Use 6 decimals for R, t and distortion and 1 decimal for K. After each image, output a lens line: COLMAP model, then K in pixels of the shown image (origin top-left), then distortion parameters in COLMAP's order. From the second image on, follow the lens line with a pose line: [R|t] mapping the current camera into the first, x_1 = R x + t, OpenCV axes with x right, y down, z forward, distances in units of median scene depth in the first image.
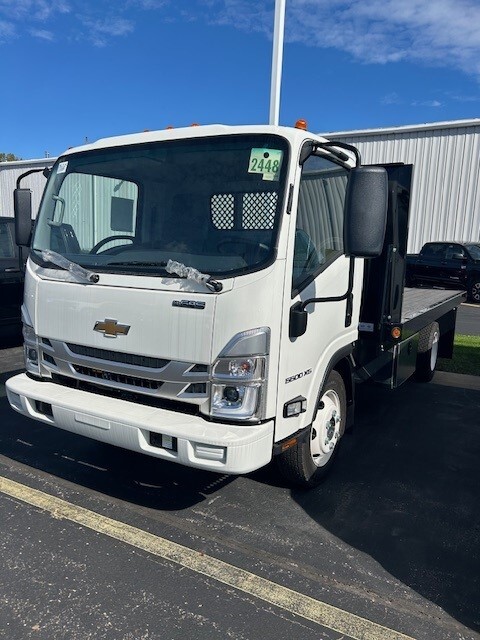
lens RADIAL K [[495.9, 0, 238.2], [0, 495.9, 336.2], [0, 0, 1]] dist [0.012546, 0.000296]
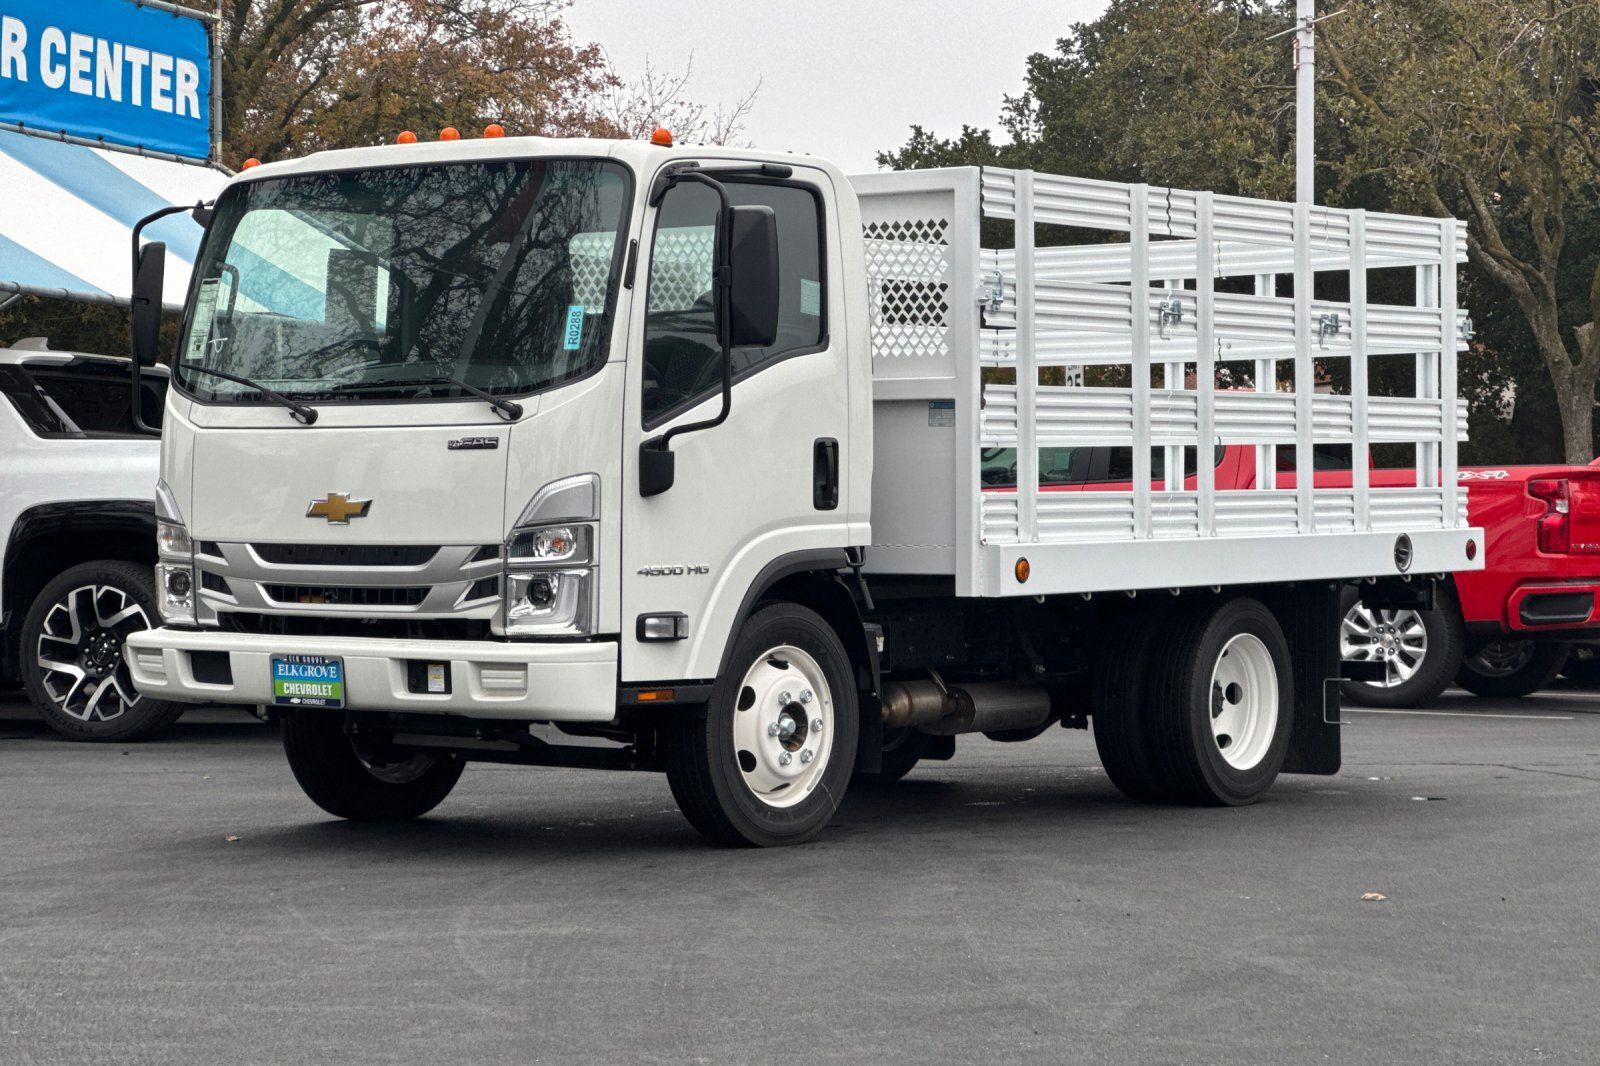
lens RADIAL K [[3451.9, 0, 800.0], [0, 3451.9, 533.0], [0, 0, 1]] dist [-0.075933, 0.000090]
pose [[0.994512, -0.030850, -0.099966, 0.673760], [0.015814, 0.988883, -0.147850, 0.629652], [0.103416, 0.145458, 0.983945, -2.869175]]
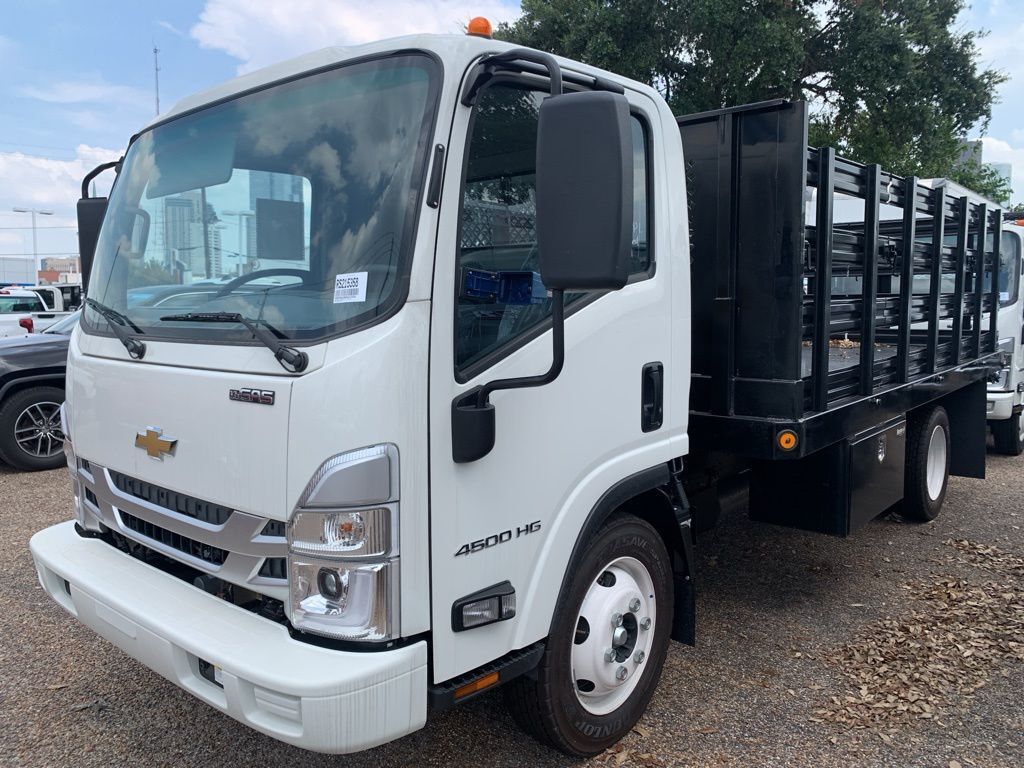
lens RADIAL K [[801.7, 0, 512.0], [0, 801.7, 384.0], [0, 0, 1]] dist [-0.004719, -0.002273]
pose [[0.984127, -0.025014, -0.175696, 0.288515], [0.015743, 0.998419, -0.053965, -0.030214], [0.176768, 0.050343, 0.982964, 0.246391]]
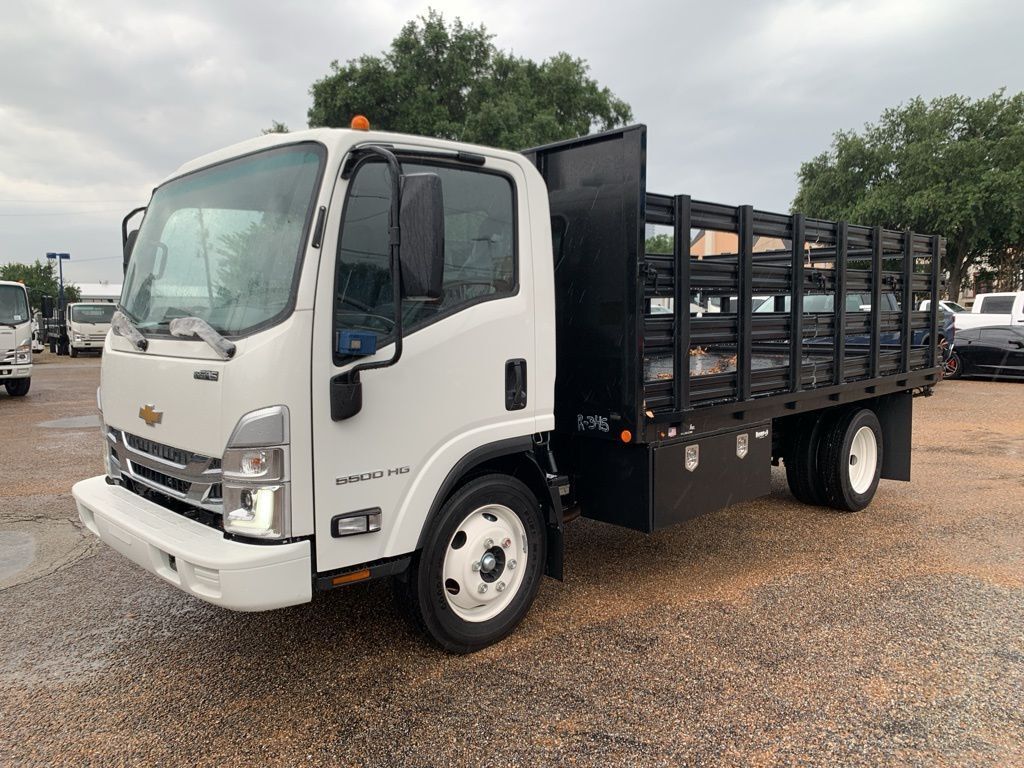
lens RADIAL K [[793.4, 0, 512.0], [0, 793.4, 384.0], [0, 0, 1]] dist [0.012546, 0.000296]
pose [[0.965094, -0.016343, -0.261394, 0.630739], [-0.002807, 0.997348, -0.072722, 0.031556], [0.261889, 0.070917, 0.962489, -0.015680]]
